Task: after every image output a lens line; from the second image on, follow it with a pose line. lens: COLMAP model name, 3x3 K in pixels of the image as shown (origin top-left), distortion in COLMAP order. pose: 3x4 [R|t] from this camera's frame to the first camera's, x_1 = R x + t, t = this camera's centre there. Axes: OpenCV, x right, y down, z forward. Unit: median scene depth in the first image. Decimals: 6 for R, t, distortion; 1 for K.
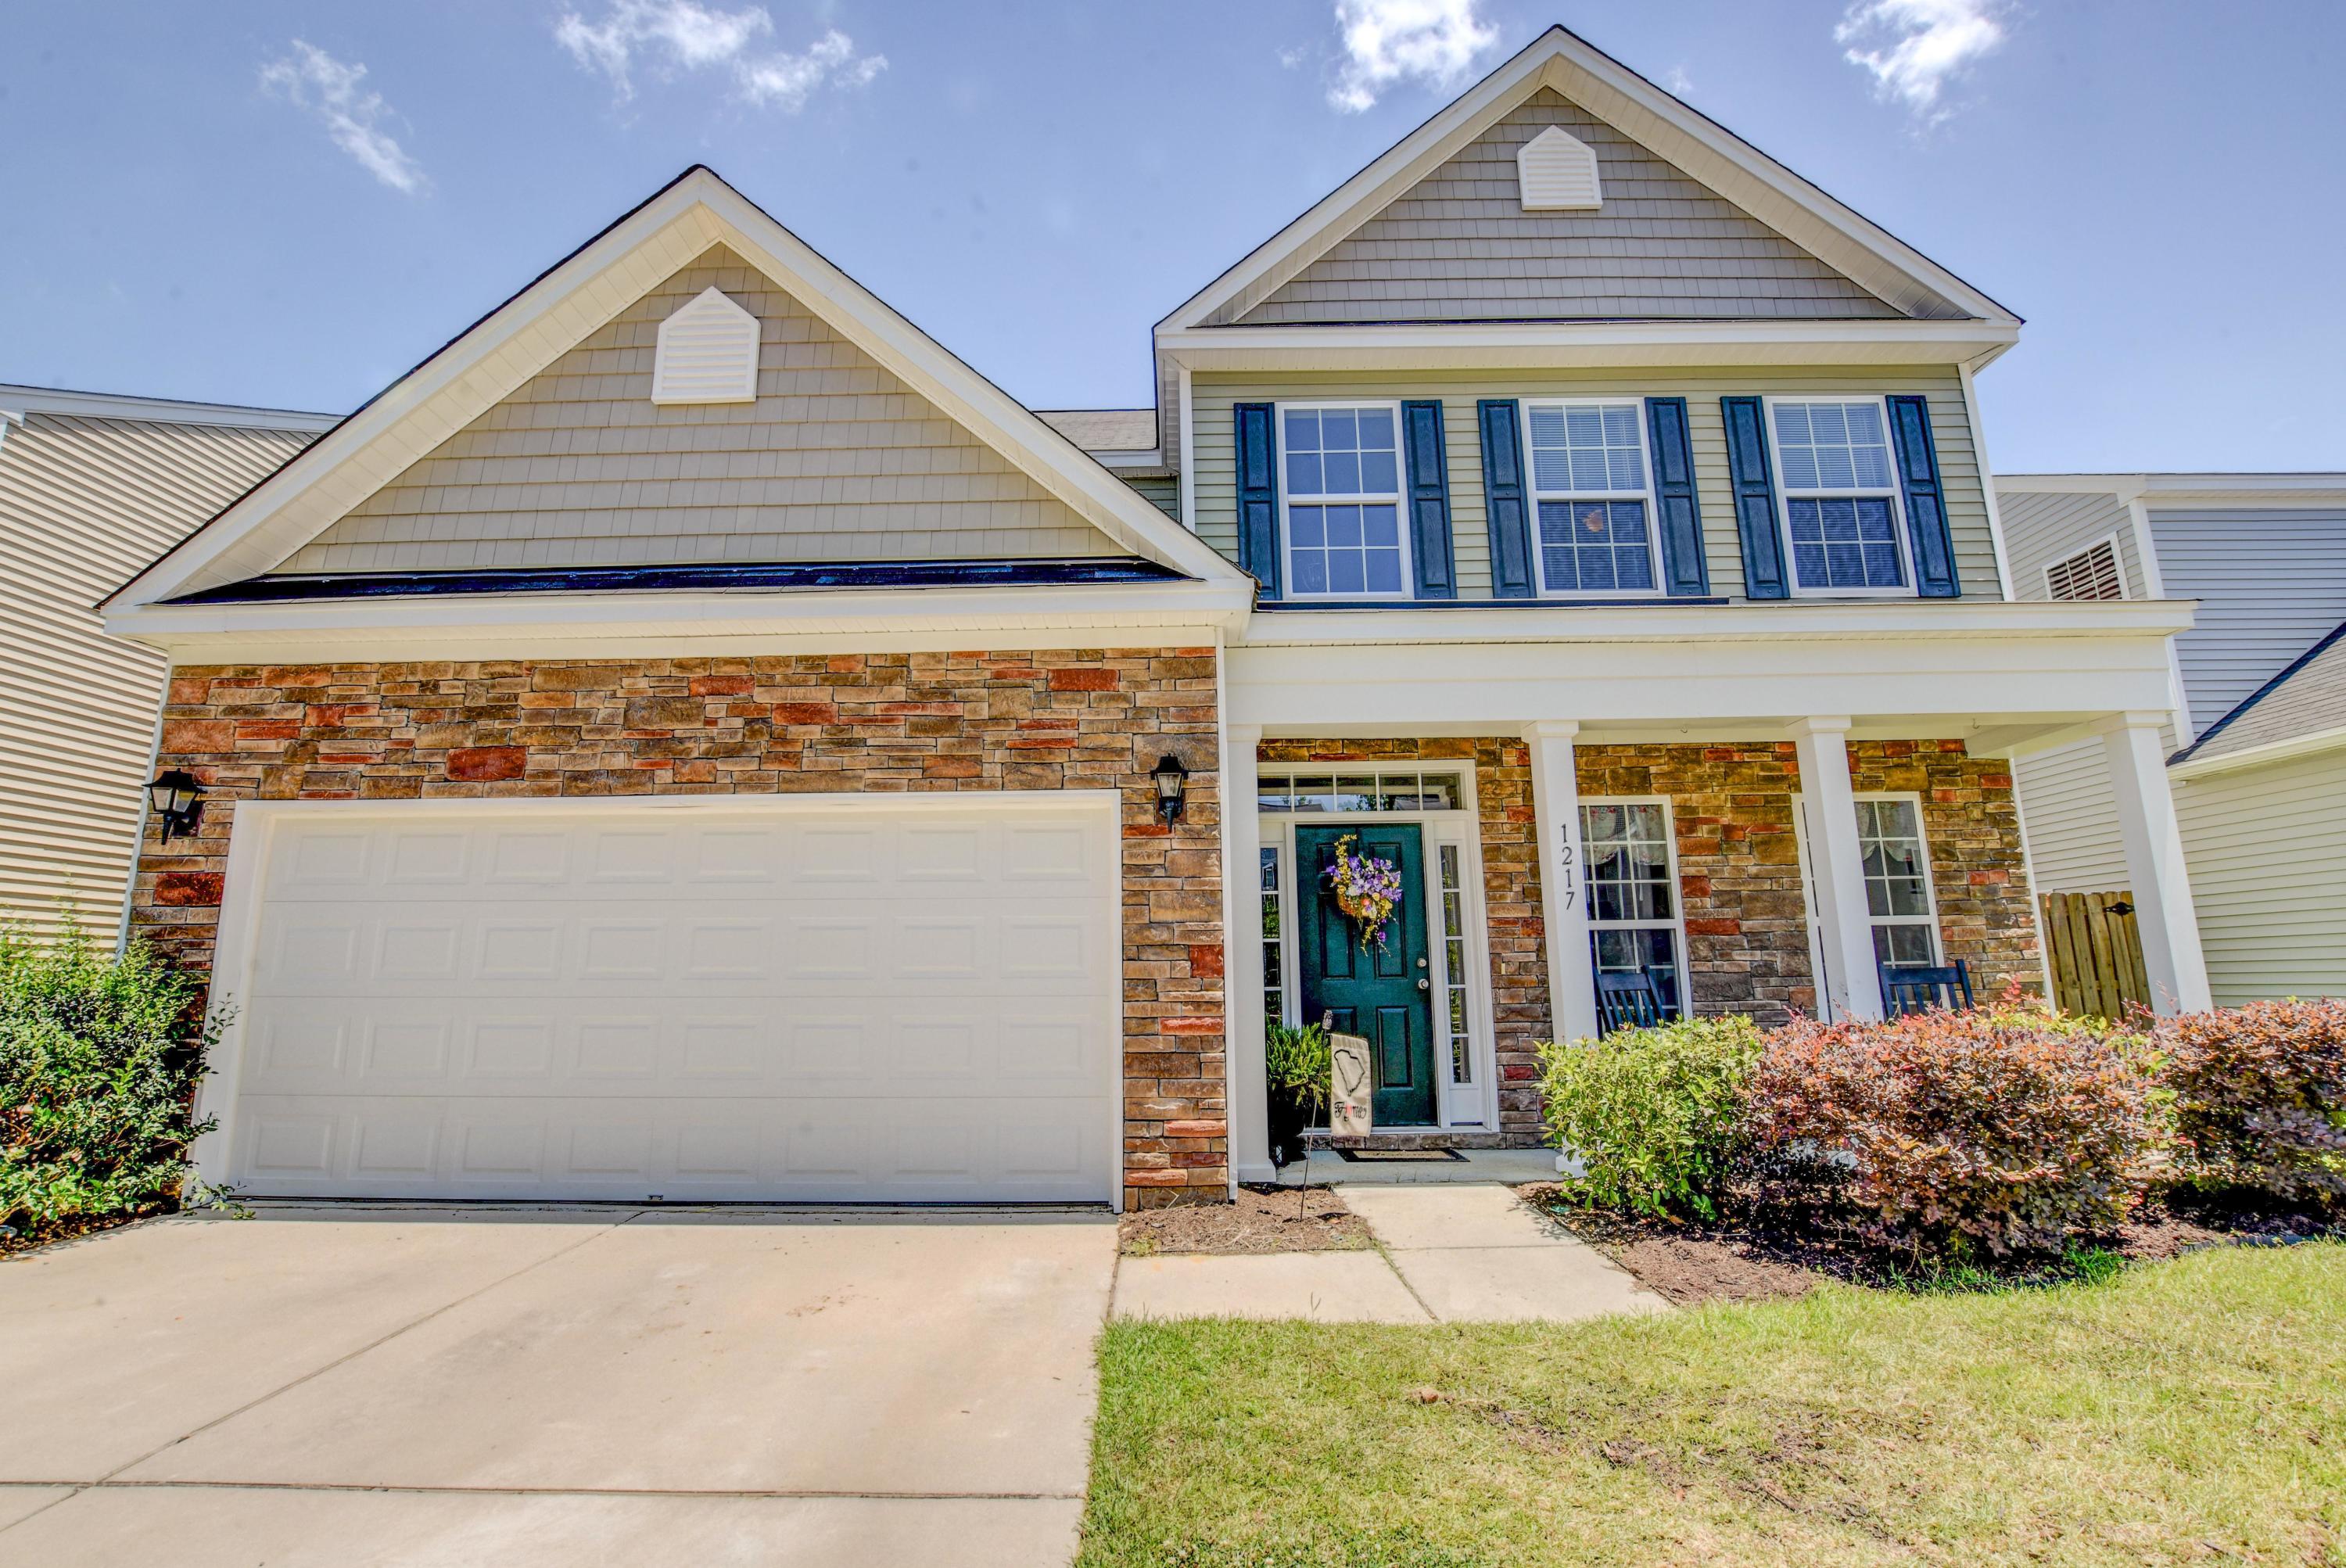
lens RADIAL K [[1041.9, 0, 1133.1], [0, 1041.9, 778.4], [0, 0, 1]] dist [-0.026384, 0.000122]
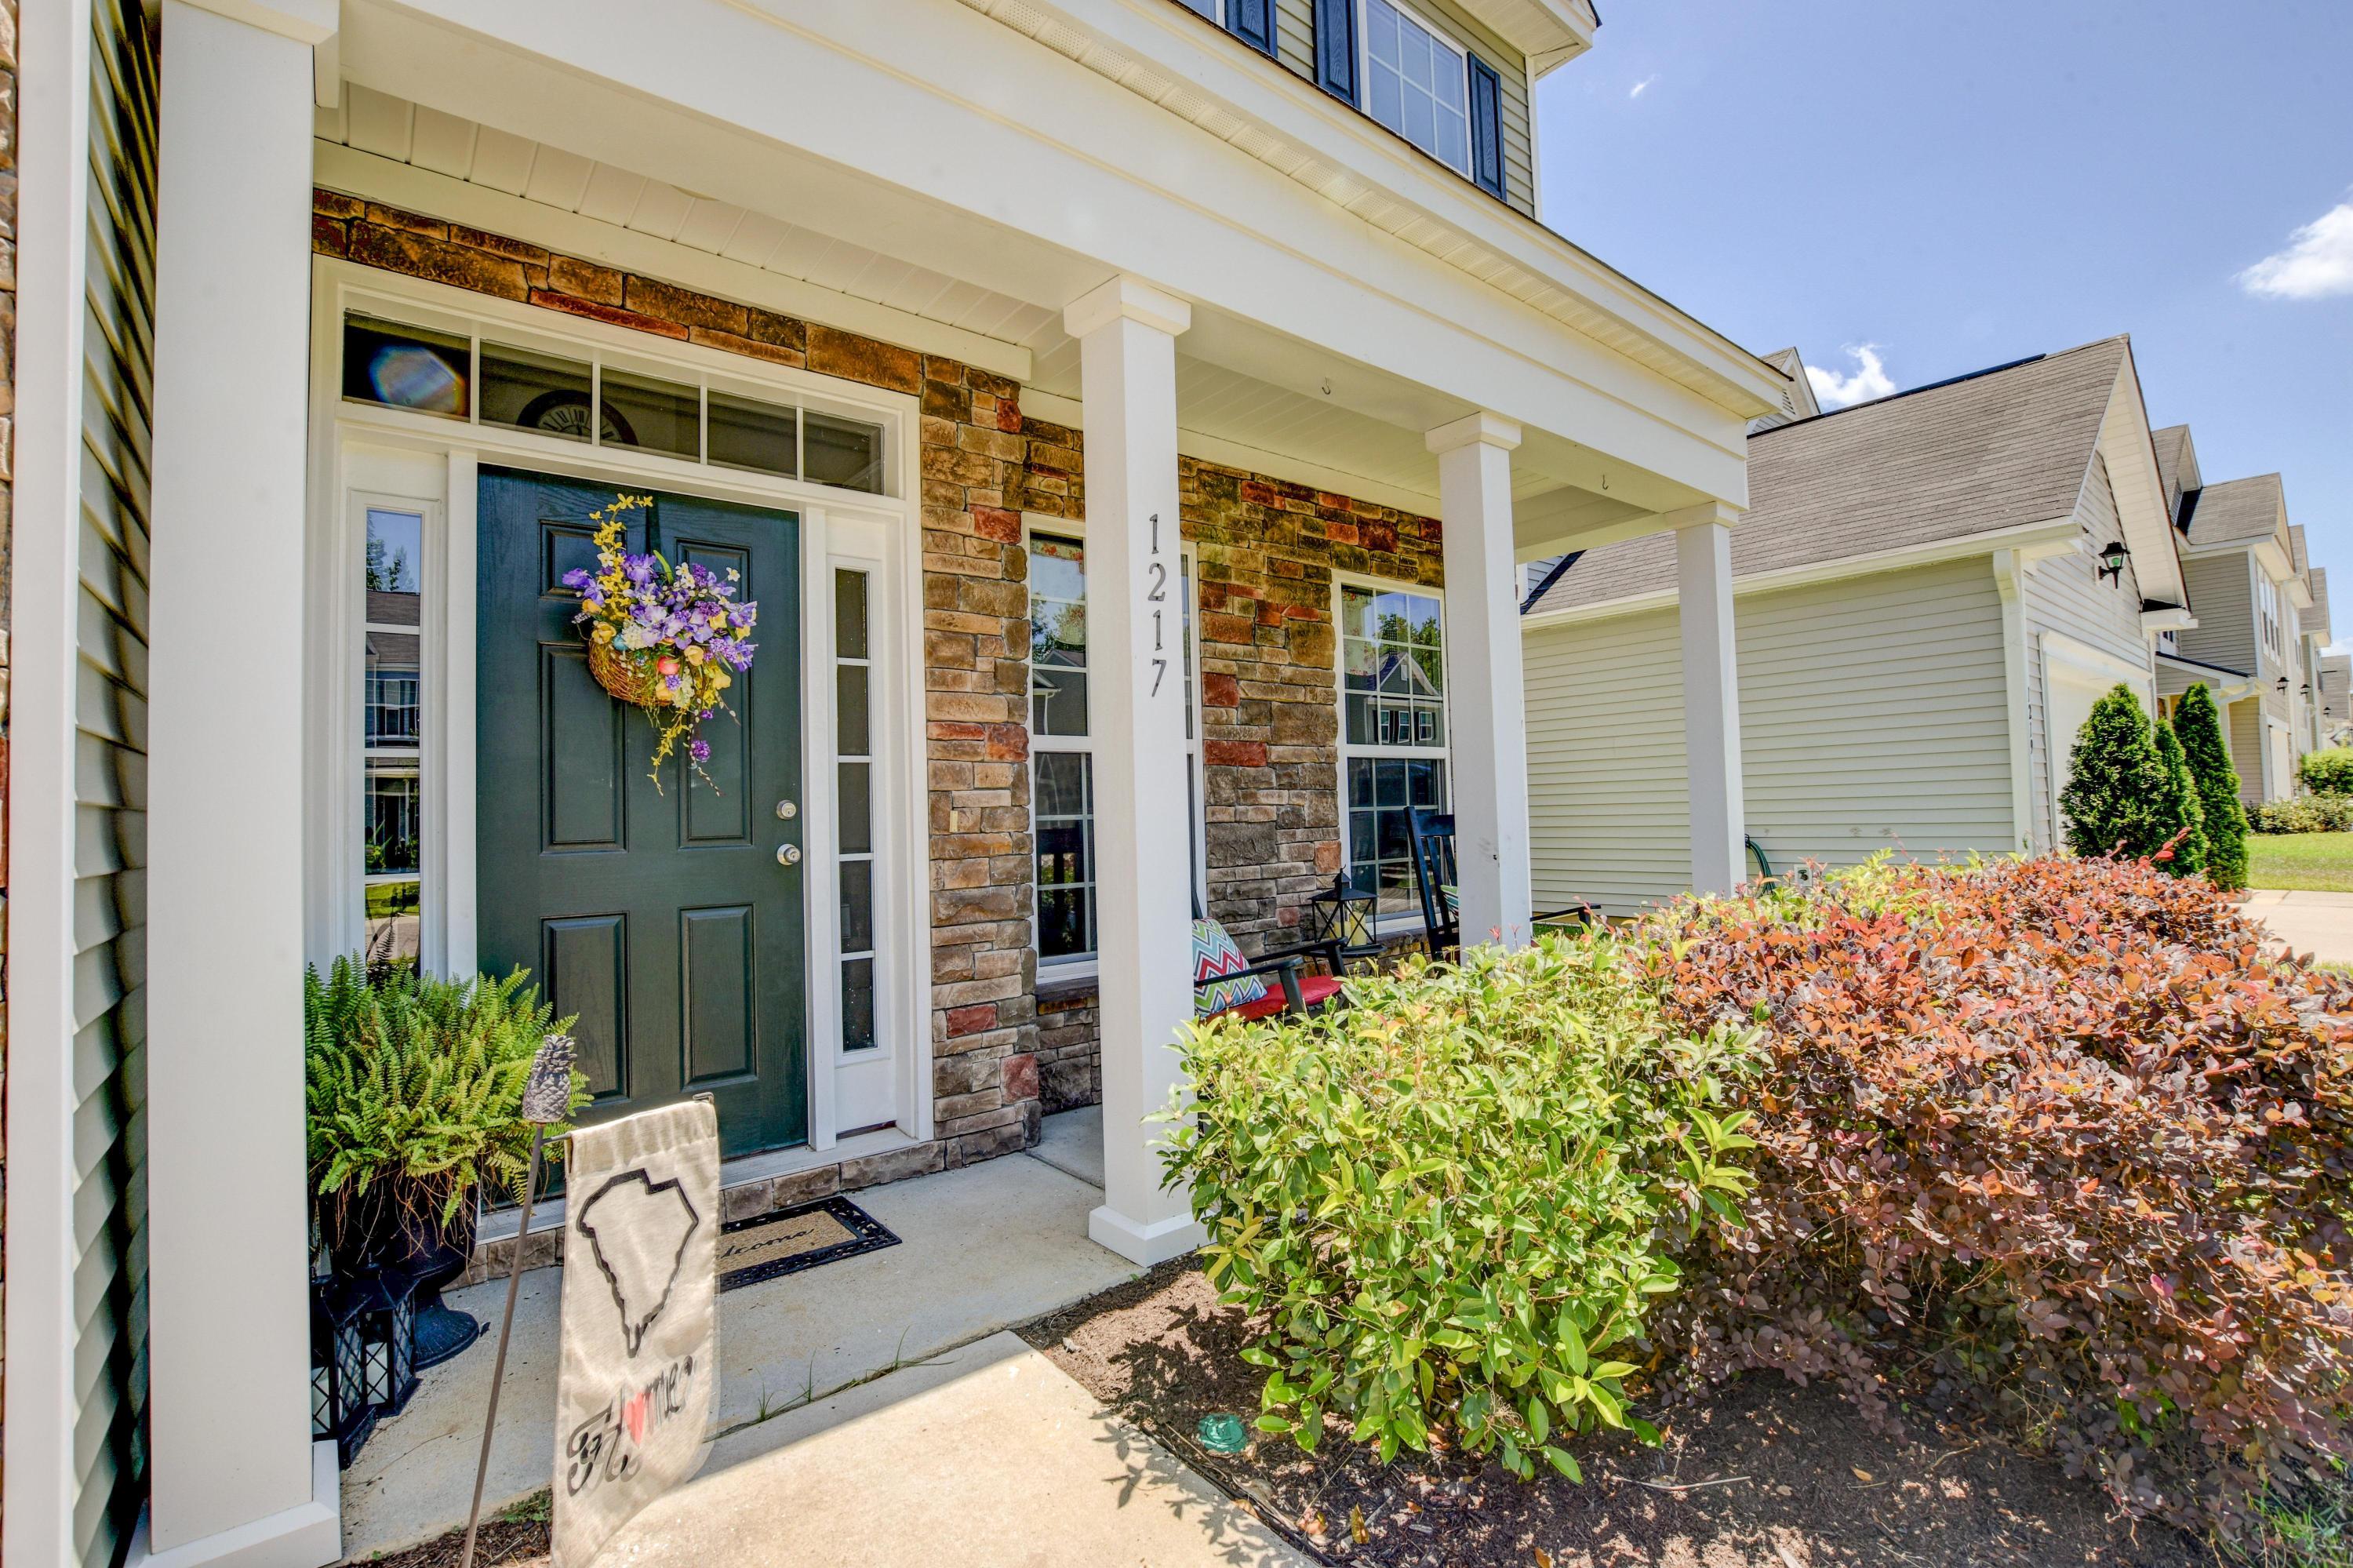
lens RADIAL K [[1040.1, 0, 1181.7], [0, 1040.1, 784.2], [0, 0, 1]] dist [-0.028768, 0.002315]
pose [[0.745203, 0.007647, 0.666794, 0.100420], [-0.109997, 0.987646, 0.111605, 0.094672], [-0.657703, -0.156514, 0.736838, 0.543322]]
